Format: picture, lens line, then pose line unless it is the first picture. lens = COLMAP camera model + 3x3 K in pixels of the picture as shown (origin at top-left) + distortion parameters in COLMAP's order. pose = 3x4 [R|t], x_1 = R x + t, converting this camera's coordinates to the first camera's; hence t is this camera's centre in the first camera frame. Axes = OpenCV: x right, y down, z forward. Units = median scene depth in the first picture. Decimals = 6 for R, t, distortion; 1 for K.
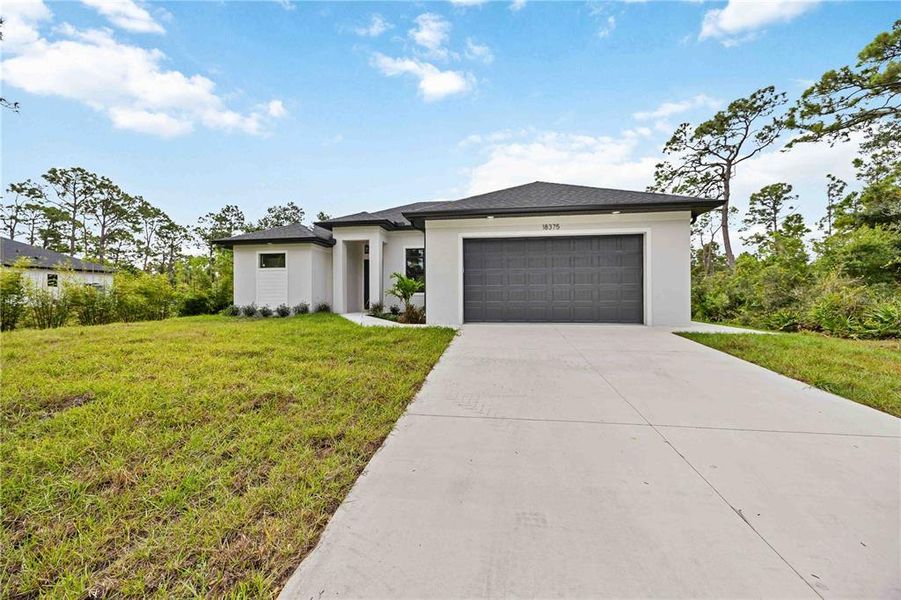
lens RADIAL K [[364.6, 0, 450.5], [0, 364.6, 300.0], [0, 0, 1]] dist [-0.000743, -0.000275]
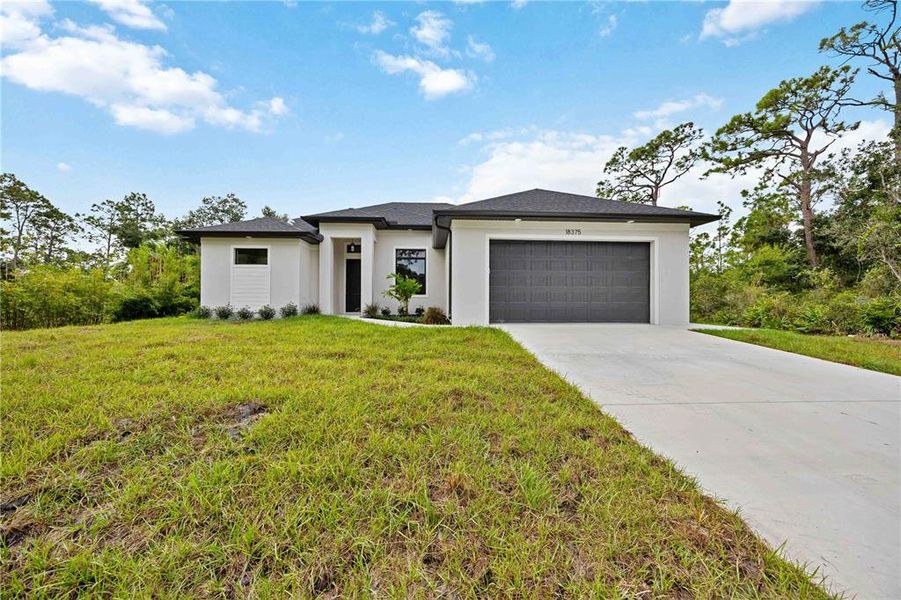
lens RADIAL K [[364.0, 0, 451.5], [0, 364.0, 306.8], [0, 0, 1]] dist [-0.001158, -0.000307]
pose [[0.978274, 0.004275, 0.207273, -0.116818], [-0.004874, 0.999985, 0.002380, 0.006490], [-0.207260, -0.003339, 0.978280, 0.015193]]
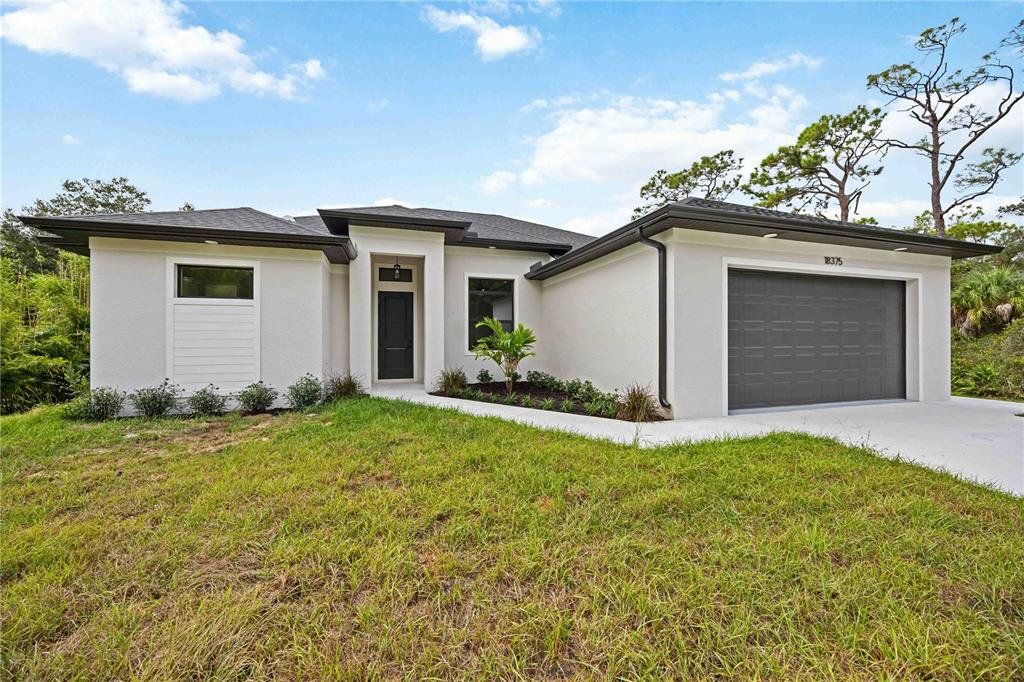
lens RADIAL K [[401.5, 0, 511.9], [0, 401.5, 345.4], [0, 0, 1]] dist [-0.000118, -0.000182]
pose [[0.893481, -0.002316, 0.449095, -0.234814], [0.000949, 0.999994, 0.003268, -0.019988], [-0.449099, -0.002494, 0.893478, 0.246181]]
